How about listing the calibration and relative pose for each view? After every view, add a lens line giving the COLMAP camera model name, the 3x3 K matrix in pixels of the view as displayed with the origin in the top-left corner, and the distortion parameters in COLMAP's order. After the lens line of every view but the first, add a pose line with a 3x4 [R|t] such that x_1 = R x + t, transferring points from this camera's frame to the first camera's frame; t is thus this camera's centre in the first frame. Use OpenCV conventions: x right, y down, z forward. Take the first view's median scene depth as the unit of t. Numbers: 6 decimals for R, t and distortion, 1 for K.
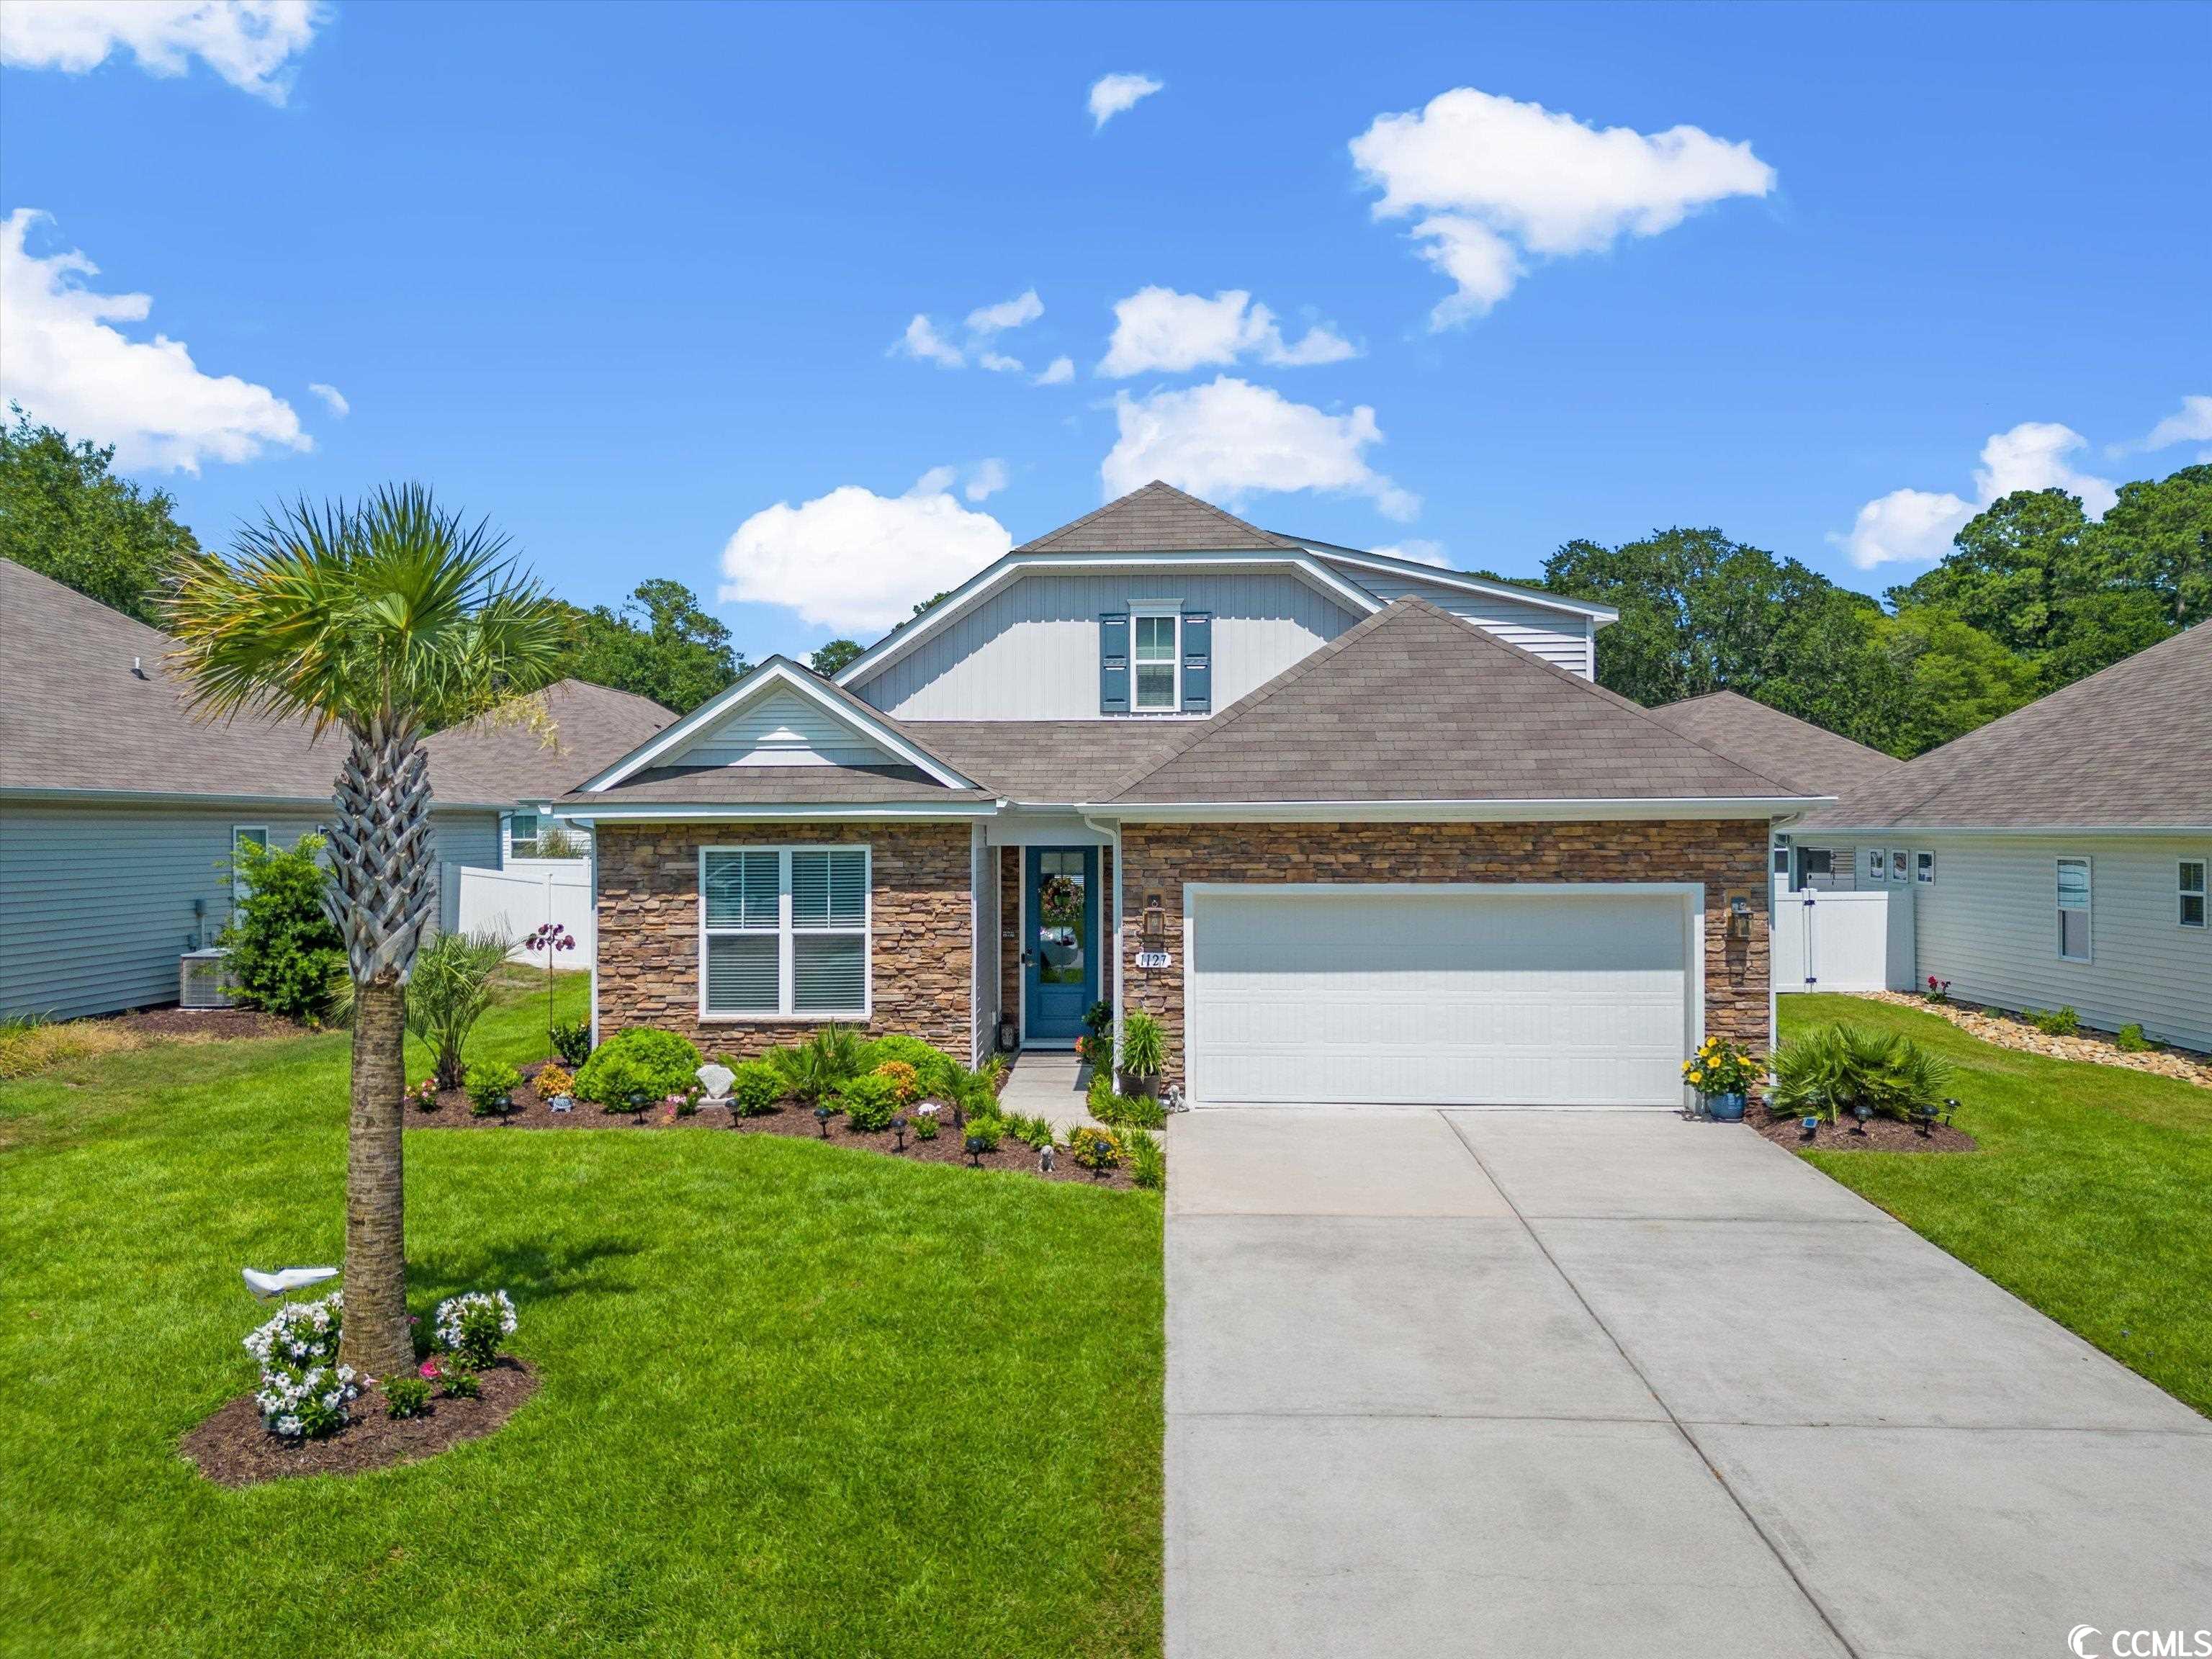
lens RADIAL K [[1539.7, 0, 1106.0], [0, 1539.7, 829.5], [0, 0, 1]] dist [0.100456, -0.130717]
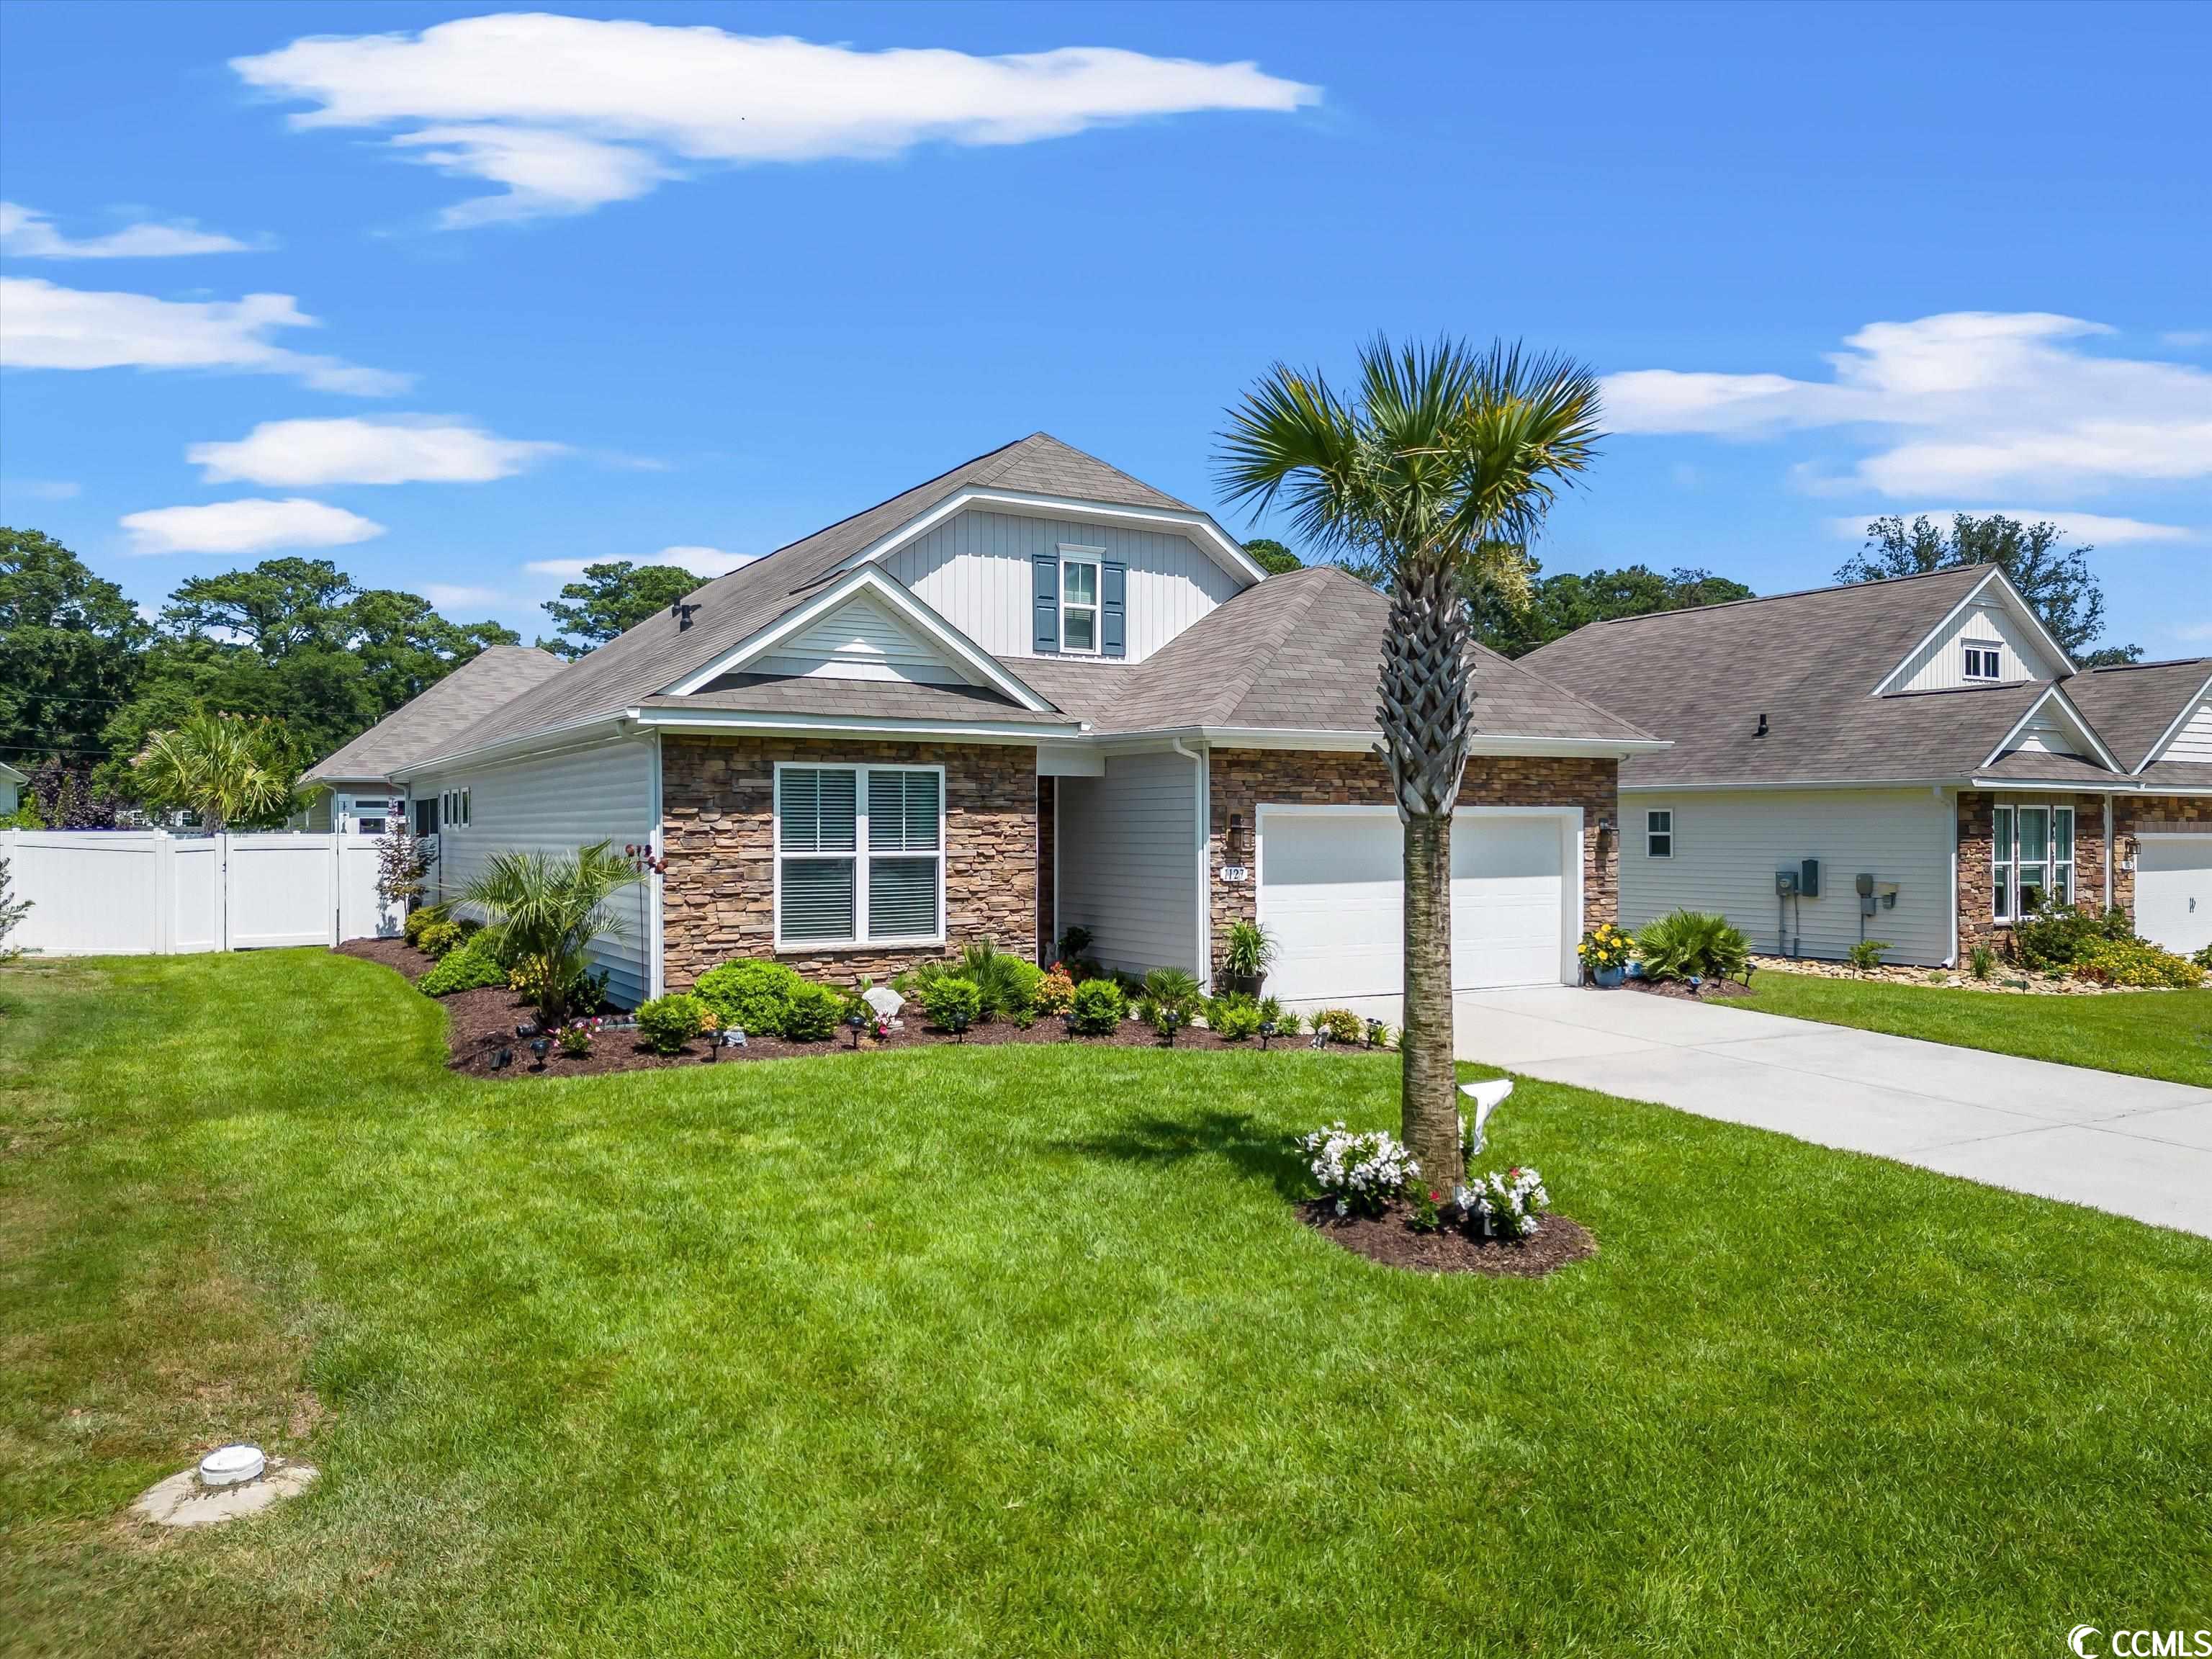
lens RADIAL K [[1539.7, 0, 1106.0], [0, 1539.7, 829.5], [0, 0, 1]] dist [0.100456, -0.130717]
pose [[0.841654, 0.003483, 0.540005, -0.634636], [-0.001564, 0.999991, -0.004012, 0.057941], [-0.540014, 0.002533, 0.841652, 0.129661]]
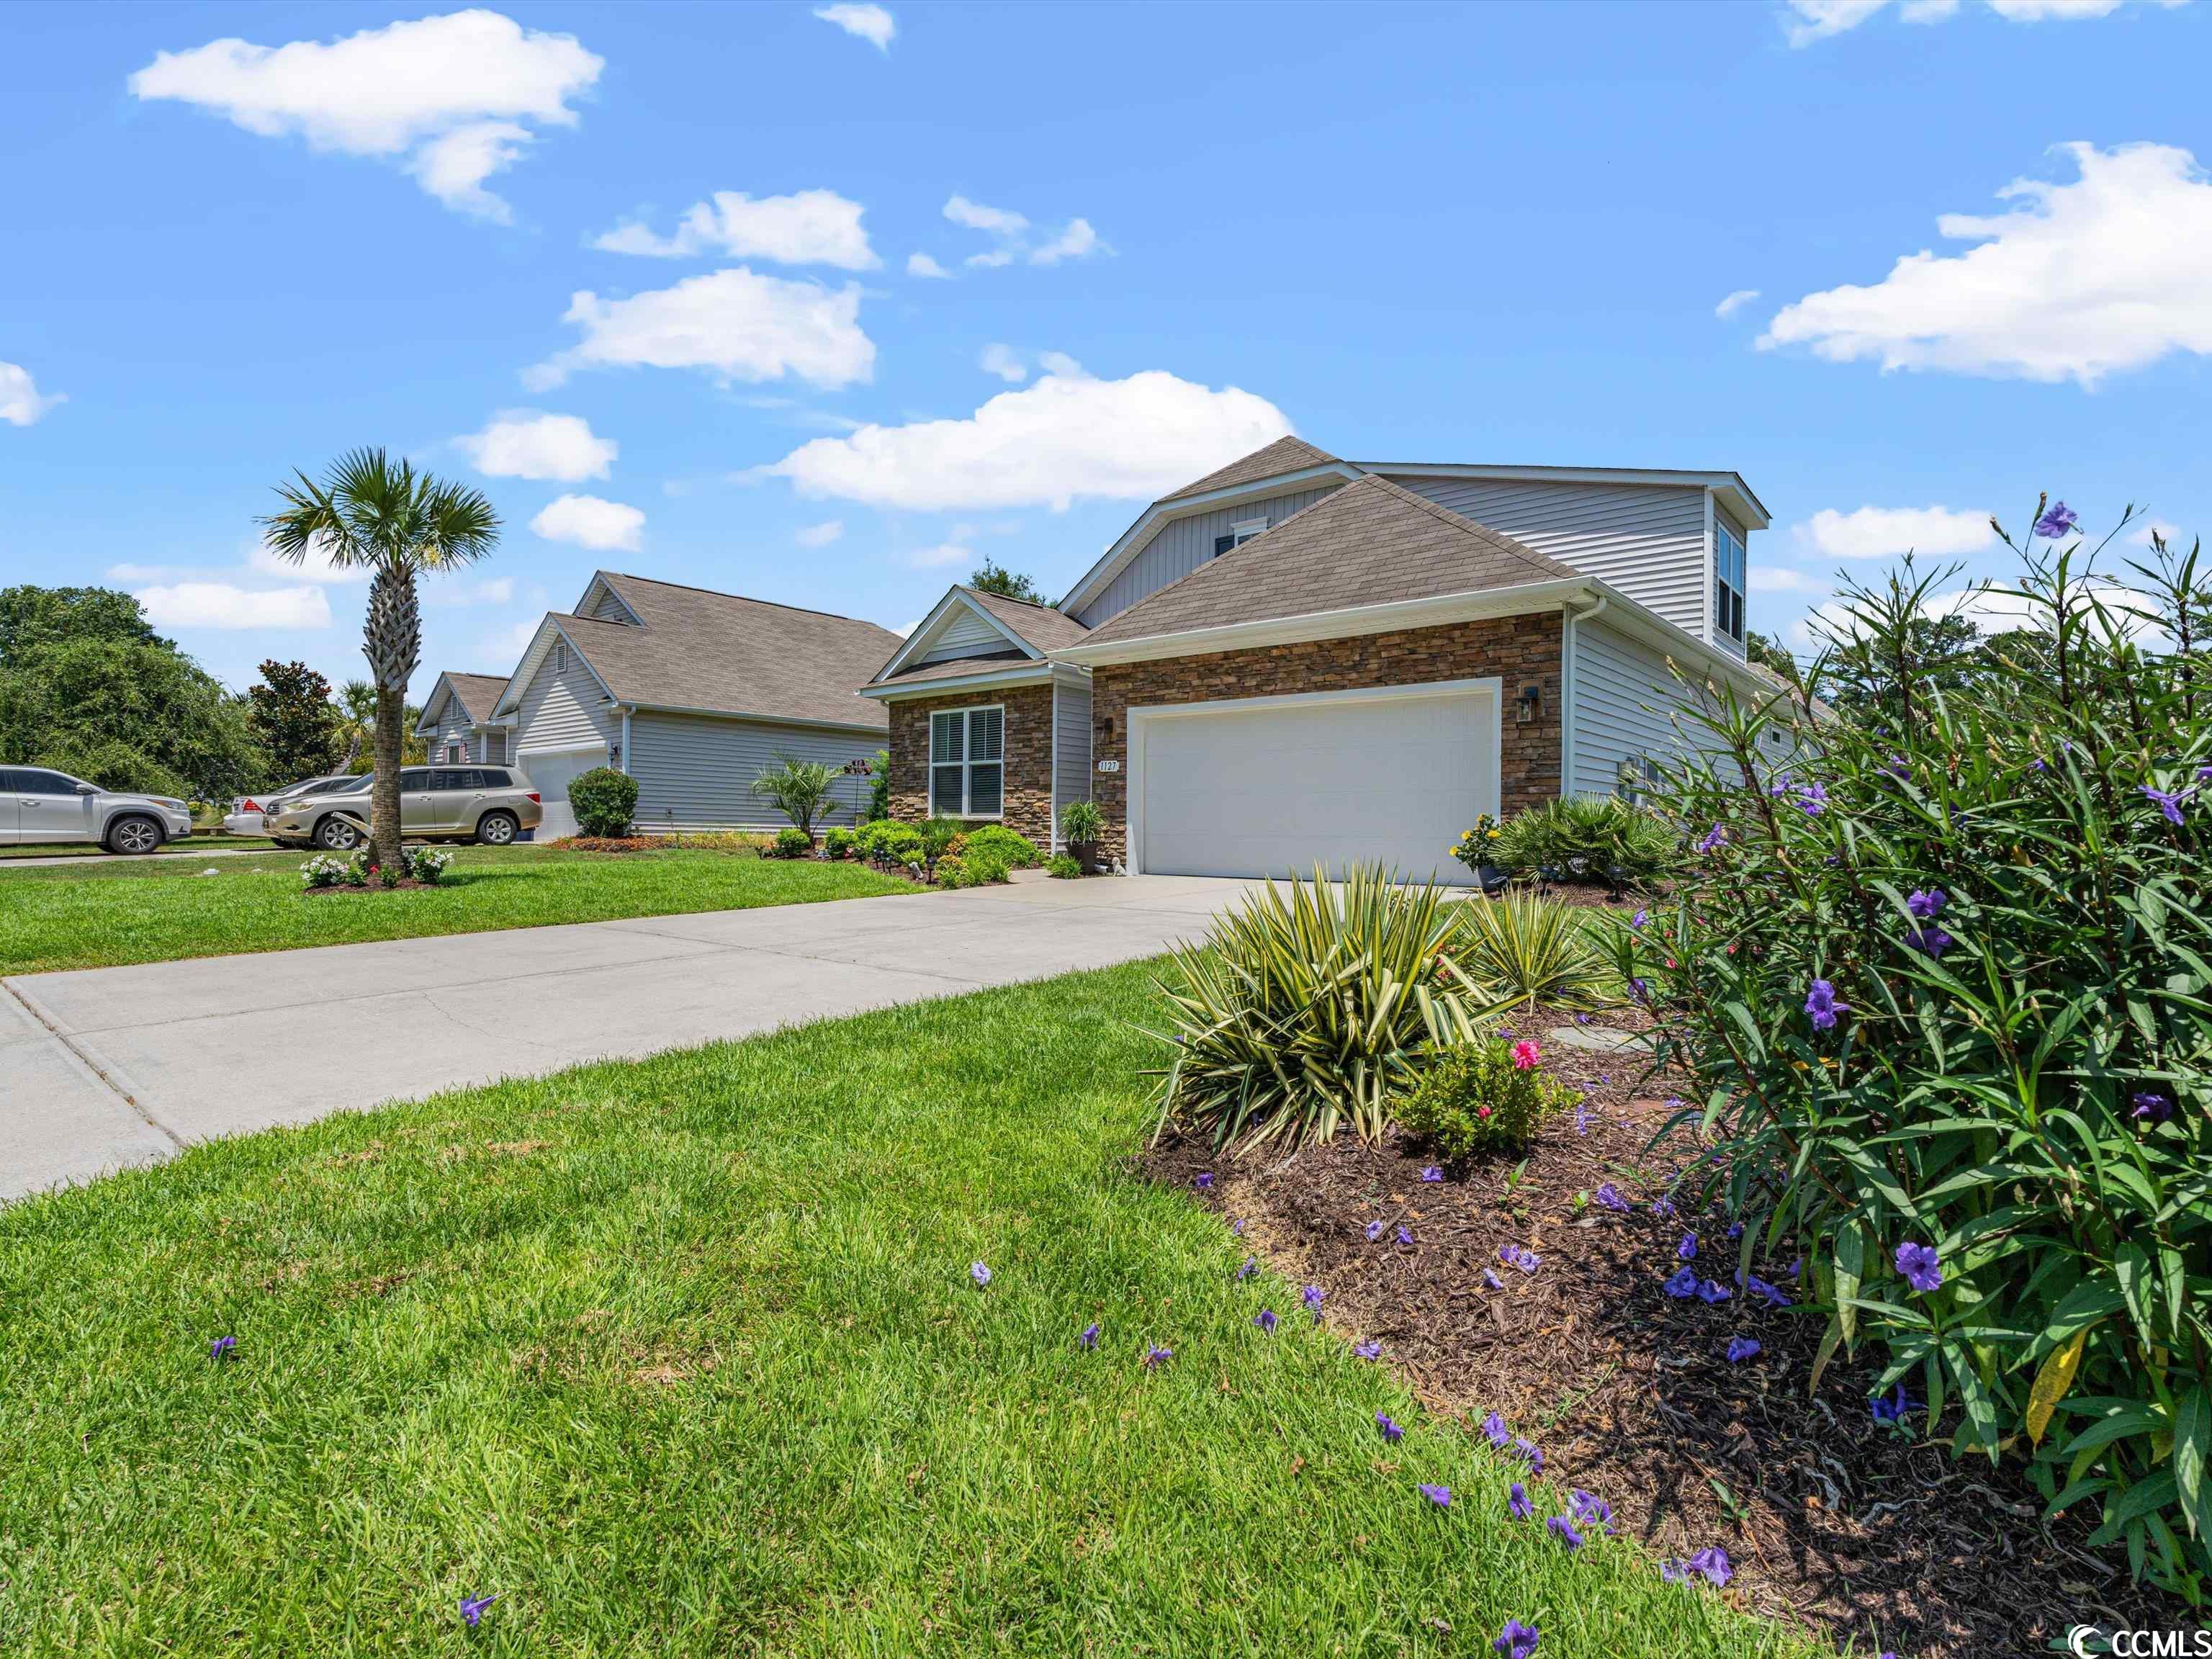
lens RADIAL K [[1098.6, 0, 1106.0], [0, 1098.6, 829.5], [0, 0, 1]] dist [-0.005254, -0.000188]
pose [[0.783853, 0.008714, -0.620886, 0.632262], [-0.015199, 0.999871, -0.005156, 0.145913], [0.620761, 0.013478, 0.783884, 0.236847]]
